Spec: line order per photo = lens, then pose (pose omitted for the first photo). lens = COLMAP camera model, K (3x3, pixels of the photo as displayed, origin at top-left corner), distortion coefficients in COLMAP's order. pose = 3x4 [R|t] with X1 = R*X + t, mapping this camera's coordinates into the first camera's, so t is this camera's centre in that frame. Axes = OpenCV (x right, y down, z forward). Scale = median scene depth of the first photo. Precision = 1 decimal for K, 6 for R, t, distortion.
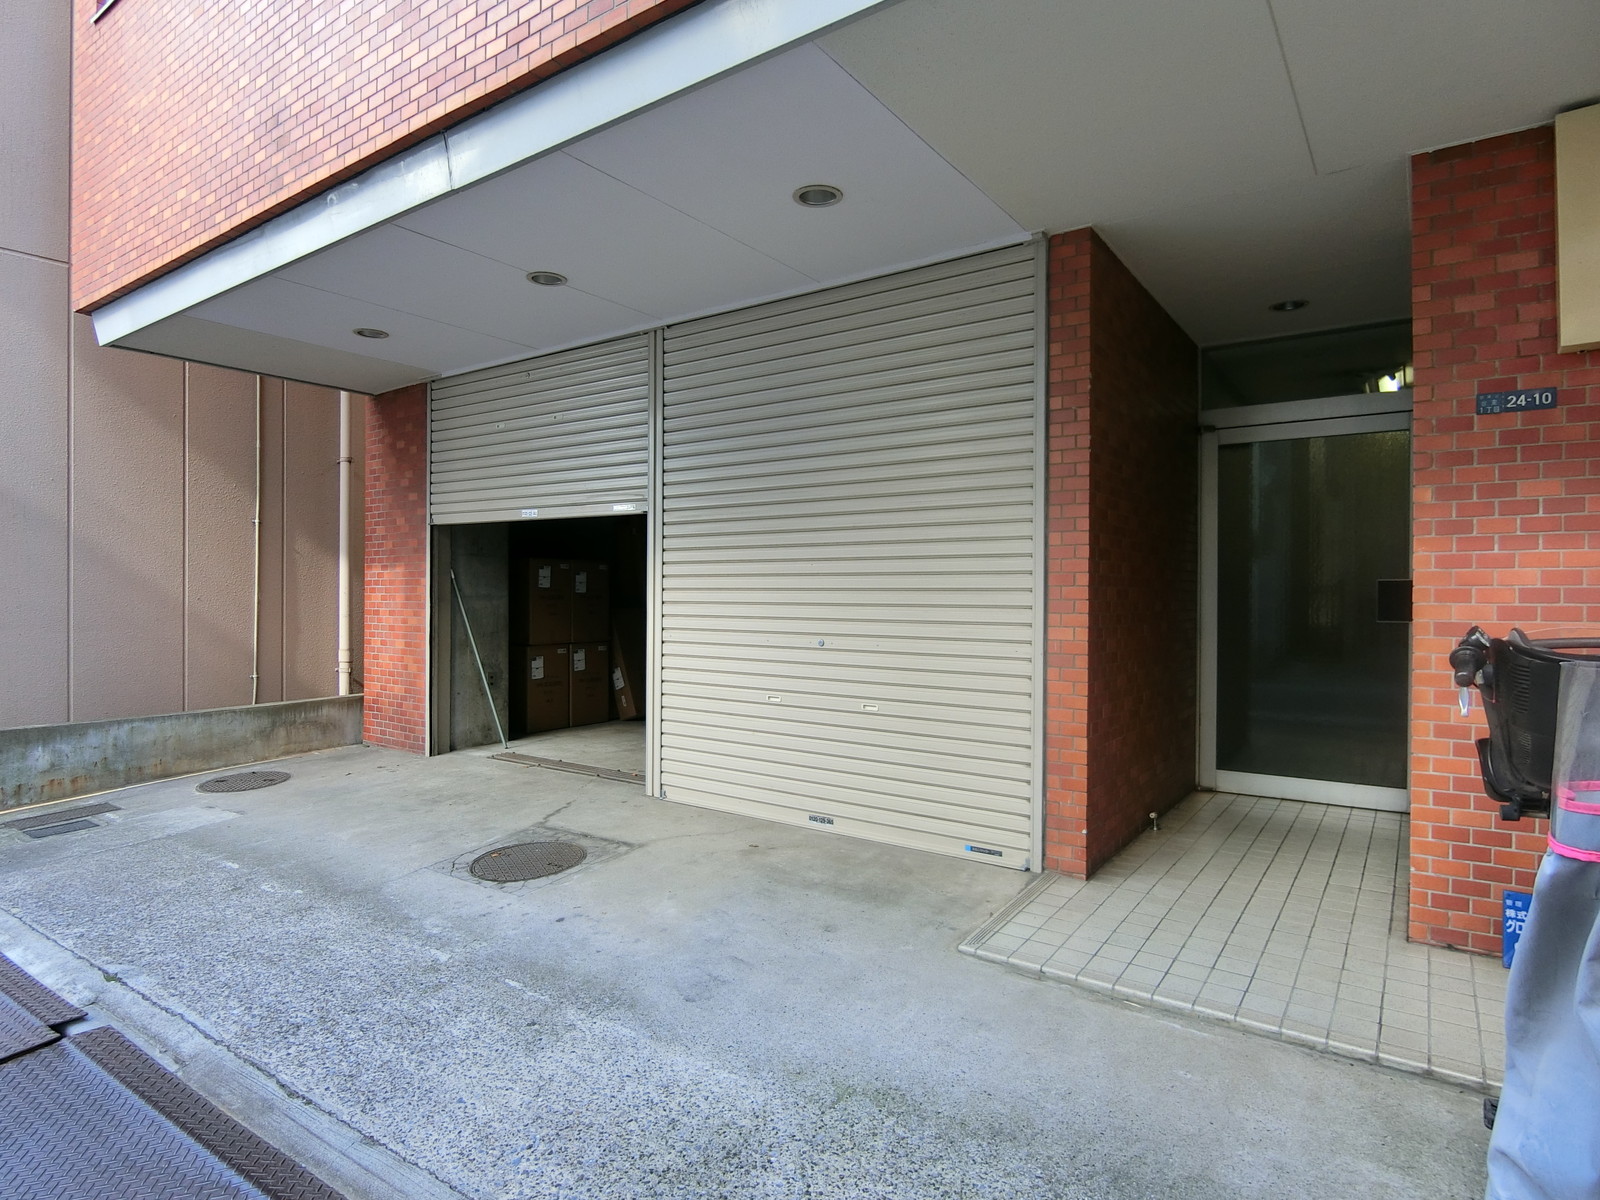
lens RADIAL K [[903.0, 0, 797.8], [0, 903.0, 599.9], [0, 0, 1]] dist [-0.013680, -0.002774]
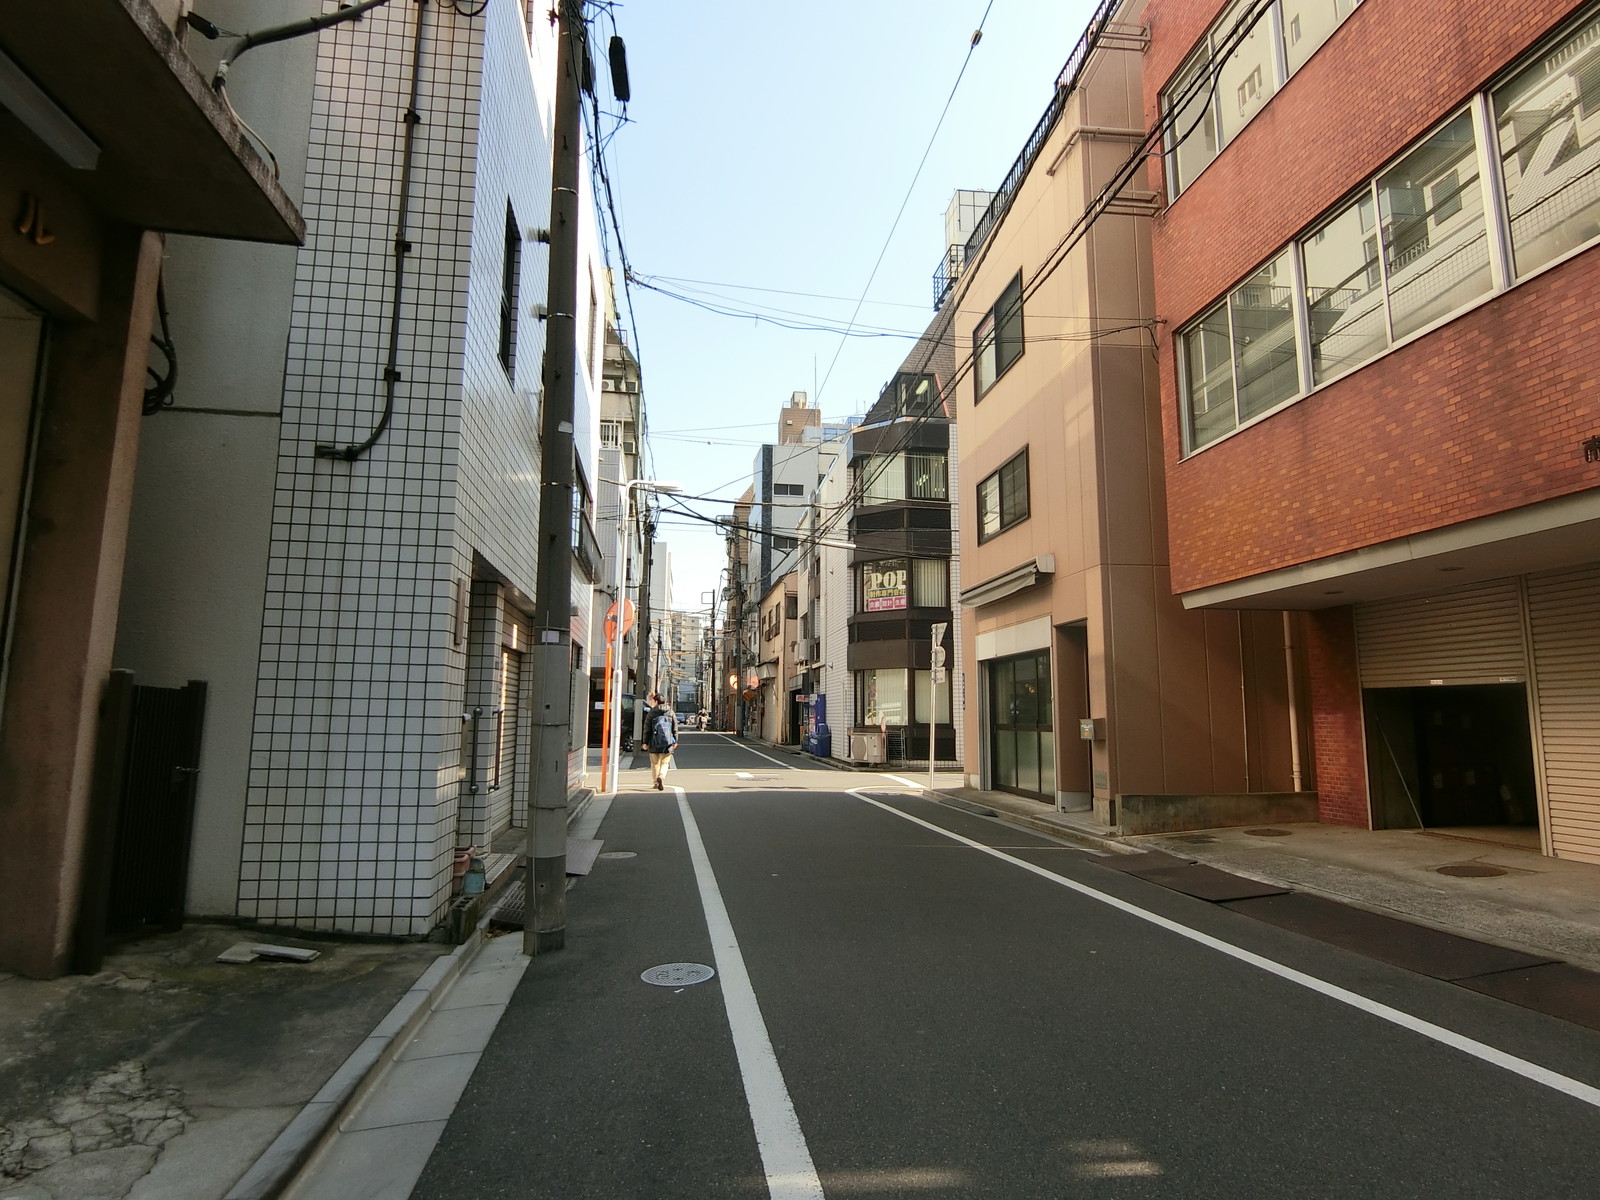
lens RADIAL K [[903.0, 0, 795.4], [0, 903.0, 598.7], [0, 0, 1]] dist [-0.013680, -0.002774]
pose [[0.673715, -0.100914, -0.732069, 0.120563], [-0.003133, 0.990233, -0.139384, -0.012904], [0.738985, 0.096199, 0.666819, -0.904287]]
